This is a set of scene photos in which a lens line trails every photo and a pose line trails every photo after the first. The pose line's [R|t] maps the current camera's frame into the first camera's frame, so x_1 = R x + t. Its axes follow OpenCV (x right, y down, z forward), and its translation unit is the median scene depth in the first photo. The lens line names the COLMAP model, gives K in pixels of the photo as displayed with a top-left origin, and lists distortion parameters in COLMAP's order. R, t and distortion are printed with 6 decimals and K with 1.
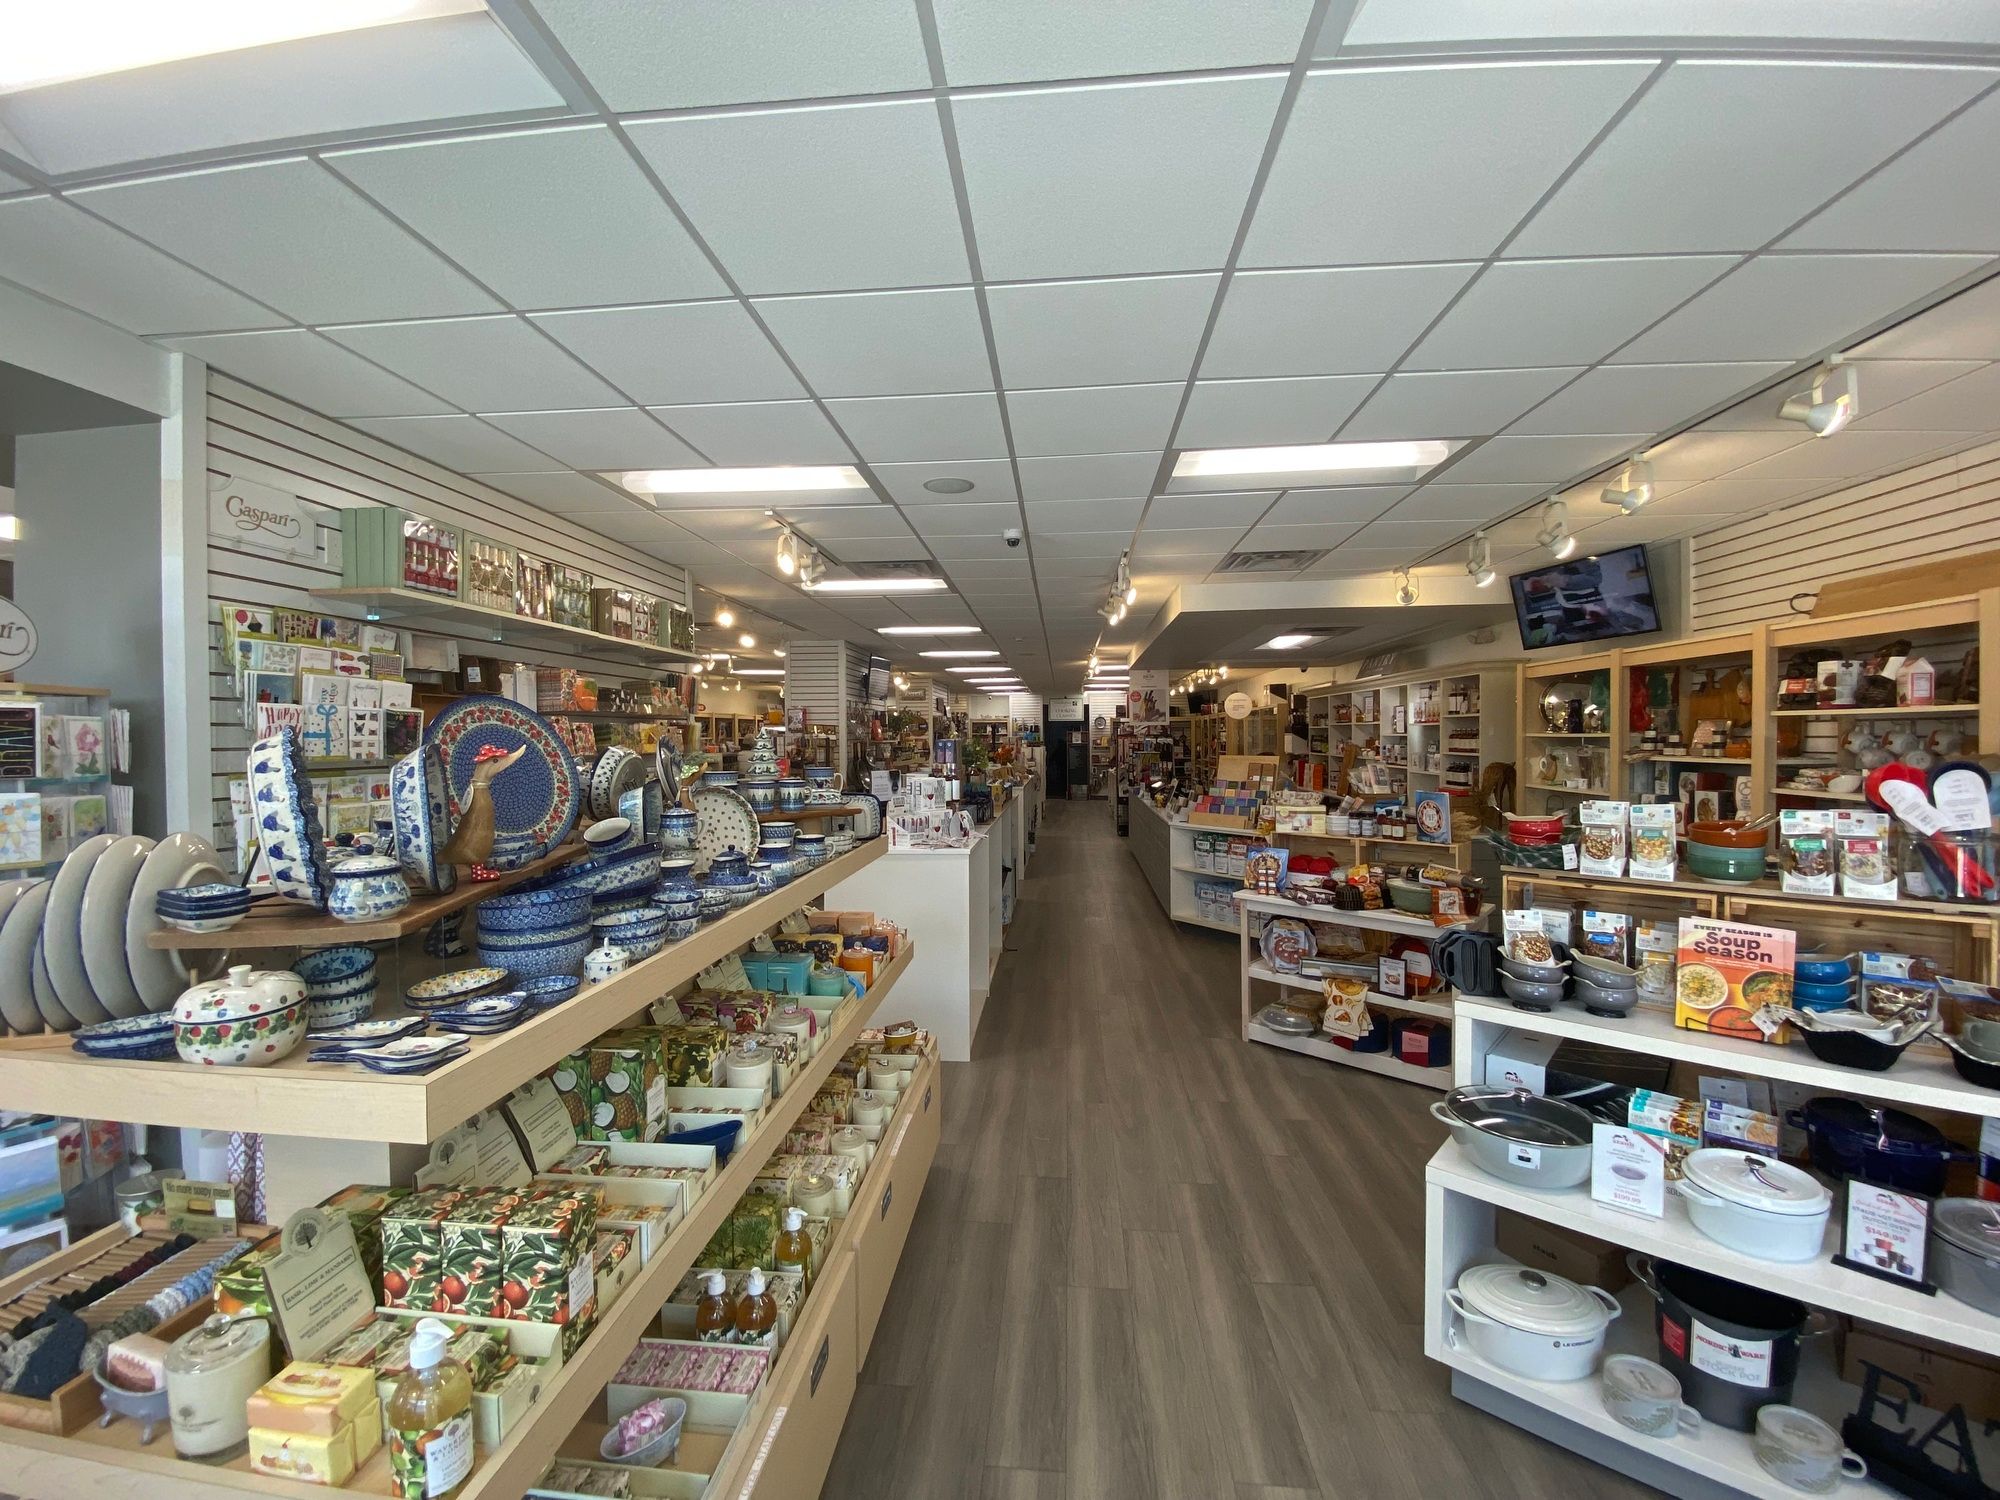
lens RADIAL K [[808.9, 0, 987.6], [0, 808.9, 749.6], [0, 0, 1]] dist [-0.001459, -0.001677]
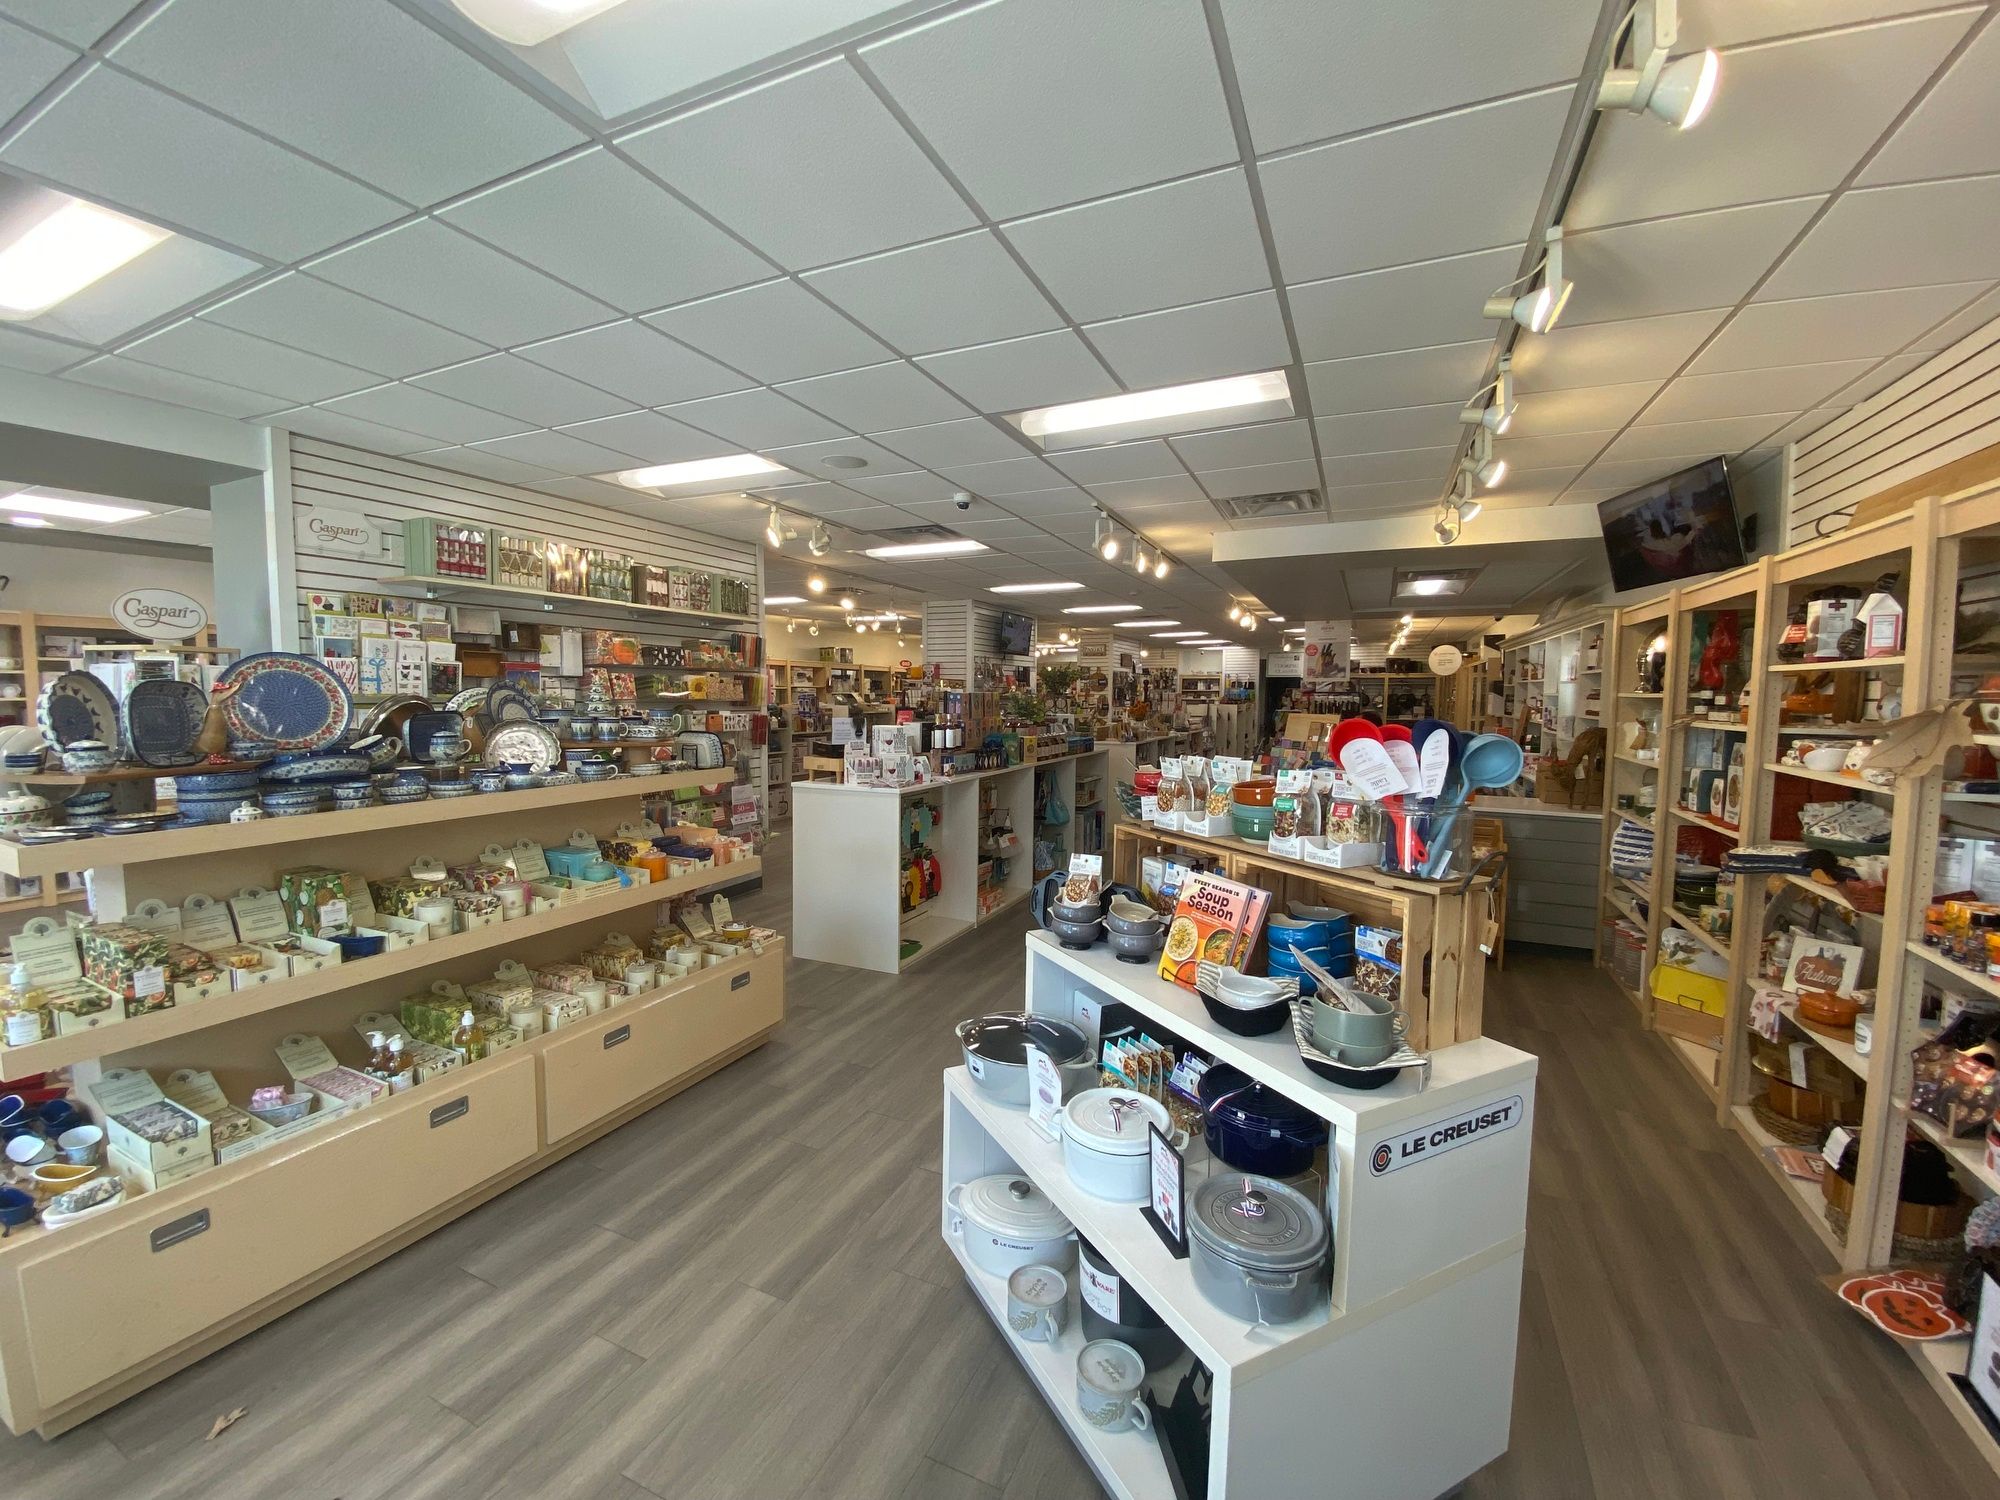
lens RADIAL K [[808.9, 0, 980.7], [0, 808.9, 746.2], [0, 0, 1]] dist [-0.001459, -0.001677]
pose [[0.941041, 0.035235, -0.336454, 0.609026], [-0.018379, 0.998417, 0.053152, 0.003900], [0.337794, -0.043835, 0.940199, -0.009557]]
